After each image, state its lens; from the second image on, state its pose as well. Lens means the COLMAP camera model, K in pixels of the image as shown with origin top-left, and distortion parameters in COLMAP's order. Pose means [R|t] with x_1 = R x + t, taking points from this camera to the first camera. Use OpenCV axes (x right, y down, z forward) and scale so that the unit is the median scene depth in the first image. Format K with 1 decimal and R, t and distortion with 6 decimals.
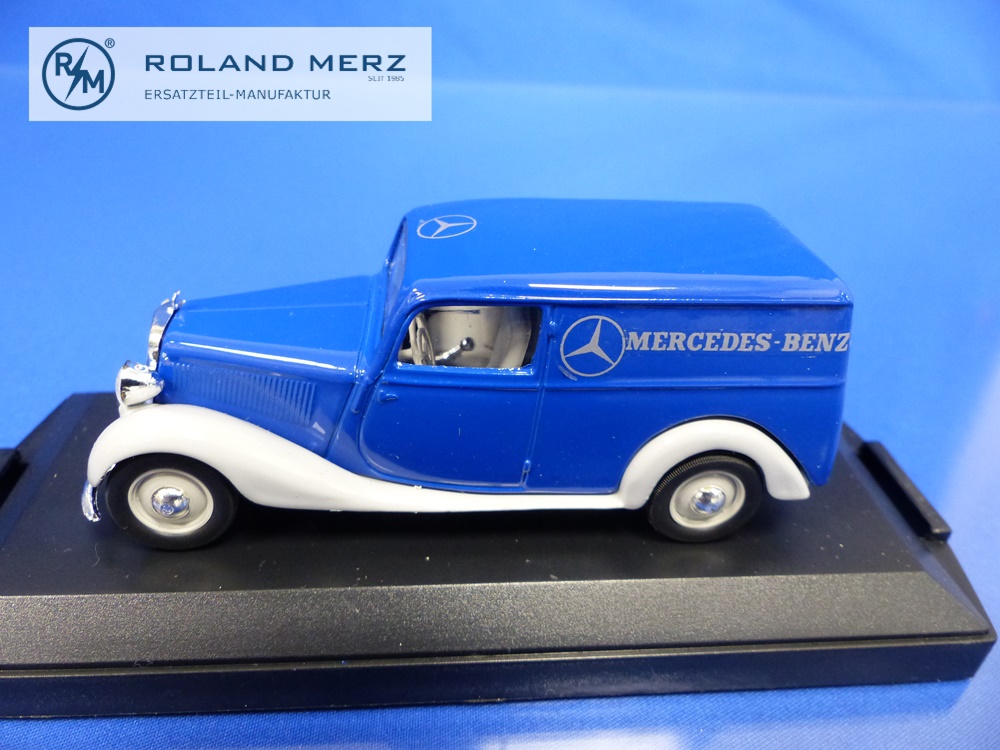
lens RADIAL K [[739.6, 0, 500.0], [0, 739.6, 375.0], [0, 0, 1]] dist [-0.004738, -0.003667]
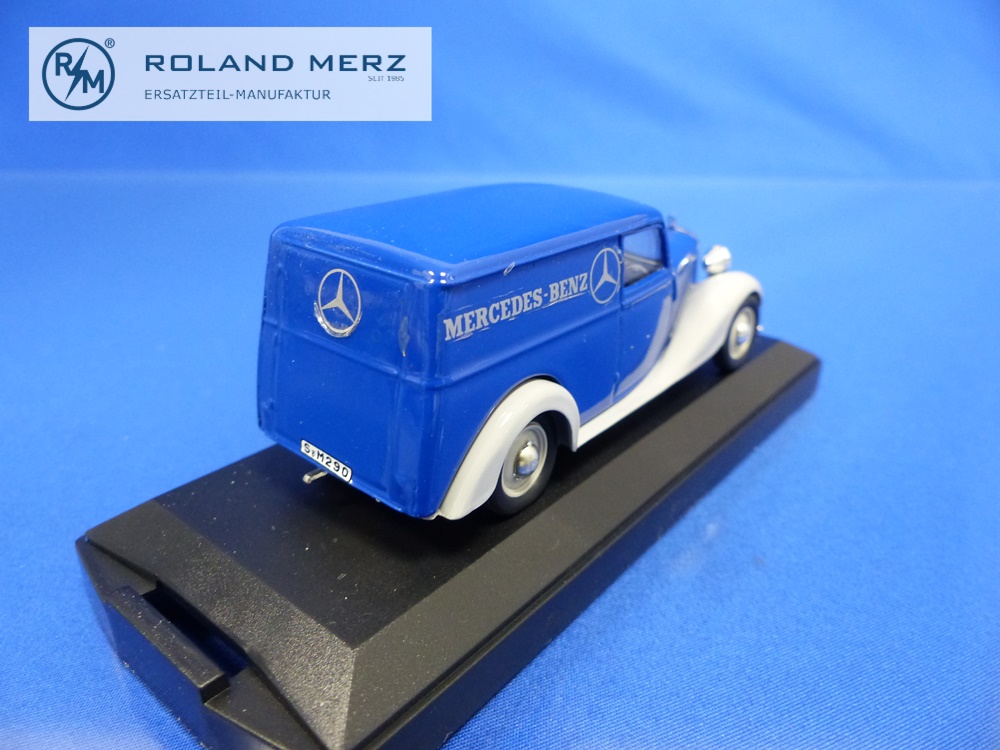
lens RADIAL K [[739.6, 0, 500.0], [0, 739.6, 375.0], [0, 0, 1]] dist [-0.004738, -0.003667]
pose [[0.708495, -0.314567, 0.631730, -0.379573], [0.369046, 0.928156, 0.048281, -0.013394], [-0.601532, 0.198930, 0.773684, 0.243442]]
